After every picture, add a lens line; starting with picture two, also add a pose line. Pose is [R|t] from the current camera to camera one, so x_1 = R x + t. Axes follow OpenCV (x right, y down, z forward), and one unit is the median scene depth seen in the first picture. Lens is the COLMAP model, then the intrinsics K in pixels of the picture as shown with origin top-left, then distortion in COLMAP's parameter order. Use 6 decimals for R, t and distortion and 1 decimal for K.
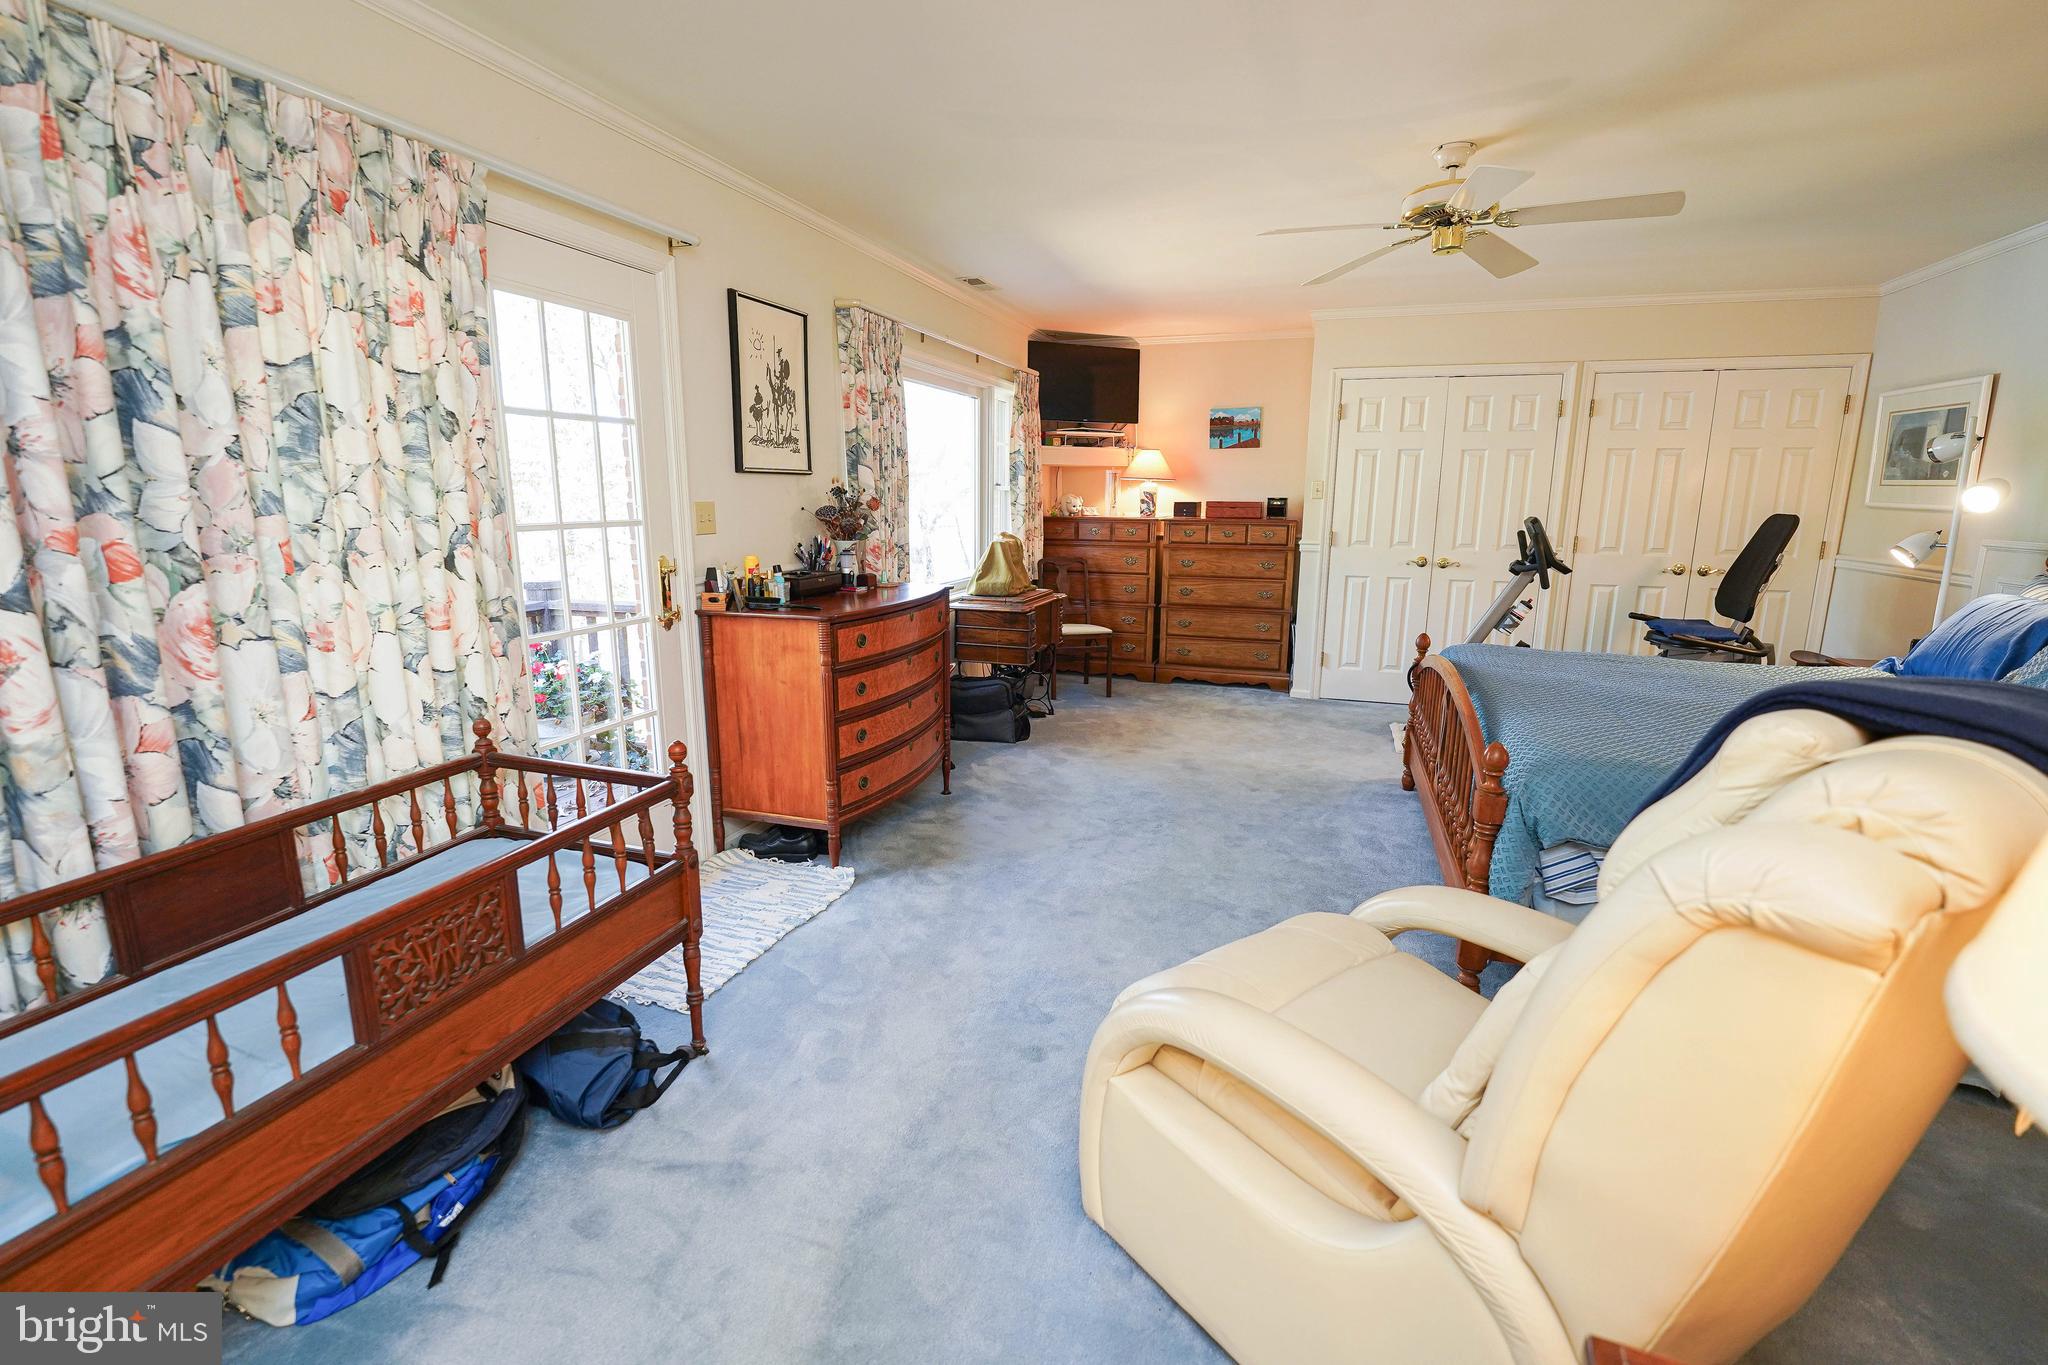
lens RADIAL K [[927.8, 0, 974.7], [0, 927.8, 678.5], [0, 0, 1]] dist [-0.026029, 0.000140]
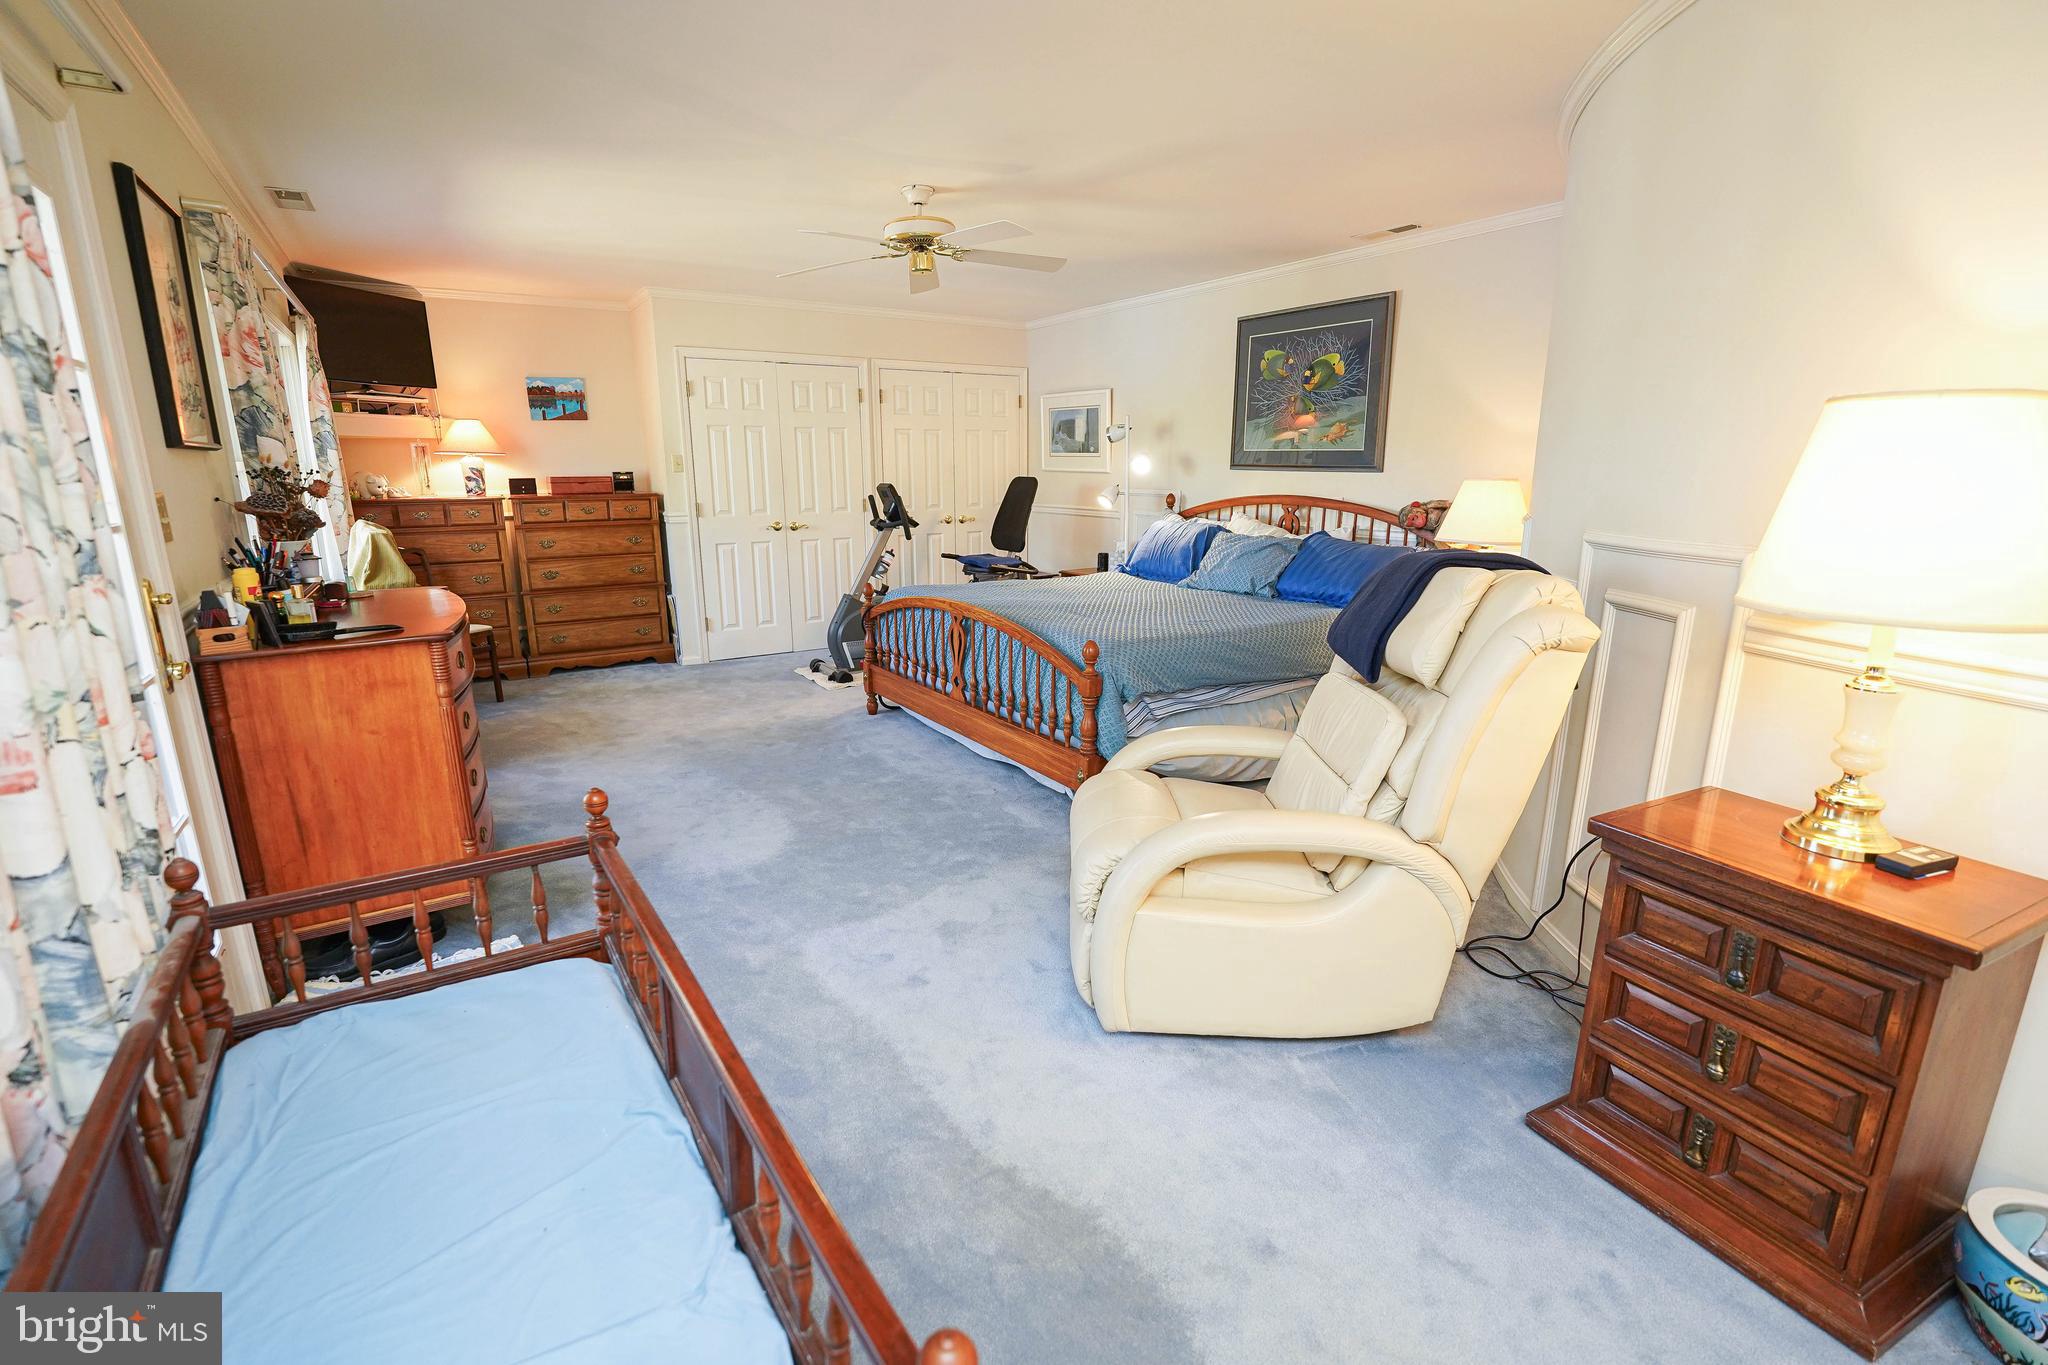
lens RADIAL K [[920.1, 0, 1024.0], [0, 920.1, 682.5], [0, 0, 1]] dist [-0.034981, -0.000144]
pose [[0.593931, -0.188966, 0.782009, -0.280982], [0.160147, 0.980341, 0.115260, -0.021568], [-0.788416, 0.056780, 0.612517, 0.089910]]
